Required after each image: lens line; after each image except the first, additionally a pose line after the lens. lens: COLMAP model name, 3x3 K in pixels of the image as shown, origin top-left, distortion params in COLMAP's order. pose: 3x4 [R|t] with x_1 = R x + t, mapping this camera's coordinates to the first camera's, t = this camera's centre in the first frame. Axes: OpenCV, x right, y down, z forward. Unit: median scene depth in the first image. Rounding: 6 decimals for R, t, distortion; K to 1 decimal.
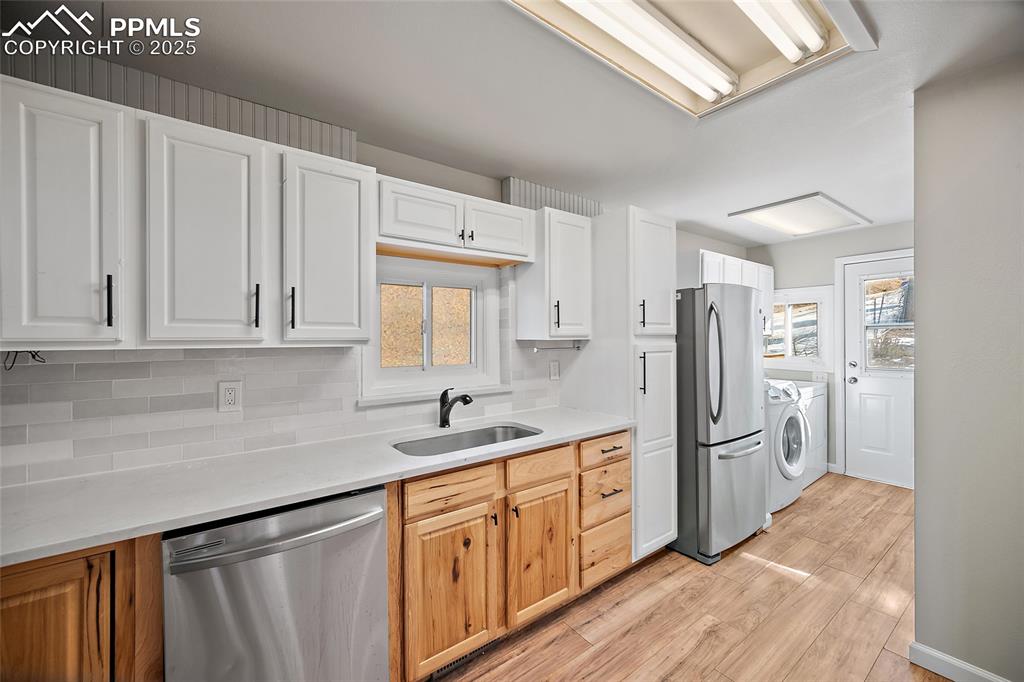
lens RADIAL K [[402.9, 0, 507.7], [0, 402.9, 341.0], [0, 0, 1]] dist [-0.000311, -0.001000]
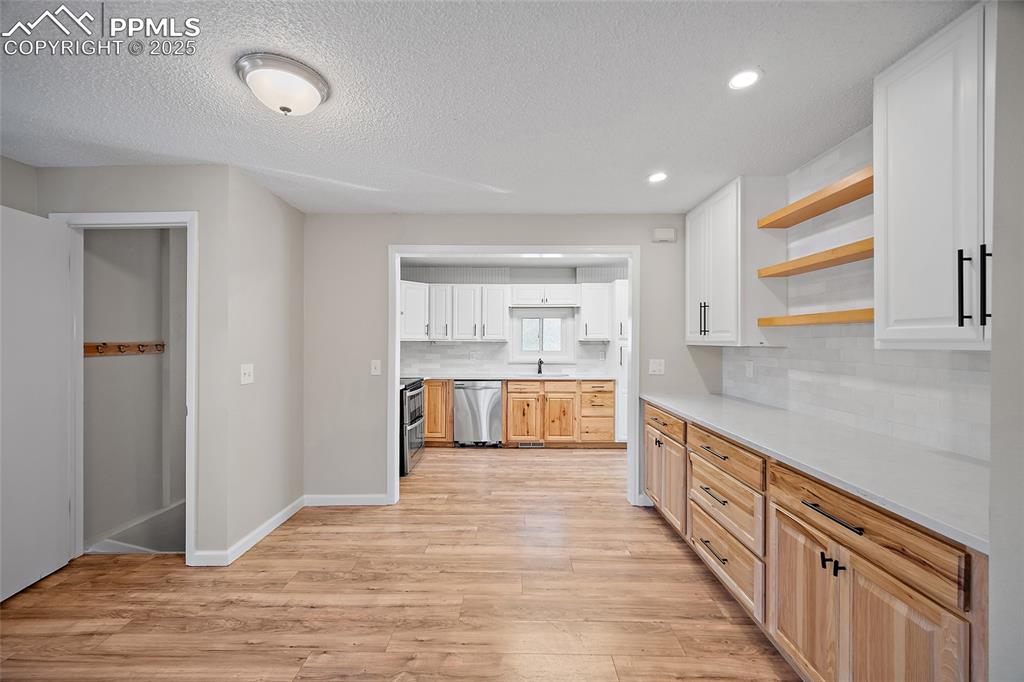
lens RADIAL K [[402.9, 0, 507.8], [0, 402.9, 342.3], [0, 0, 1]] dist [-0.000311, -0.001000]
pose [[0.796686, 0.010626, -0.604300, 1.278020], [-0.013802, 0.999905, -0.000613, 0.016874], [0.604236, 0.008829, 0.796757, -1.219920]]
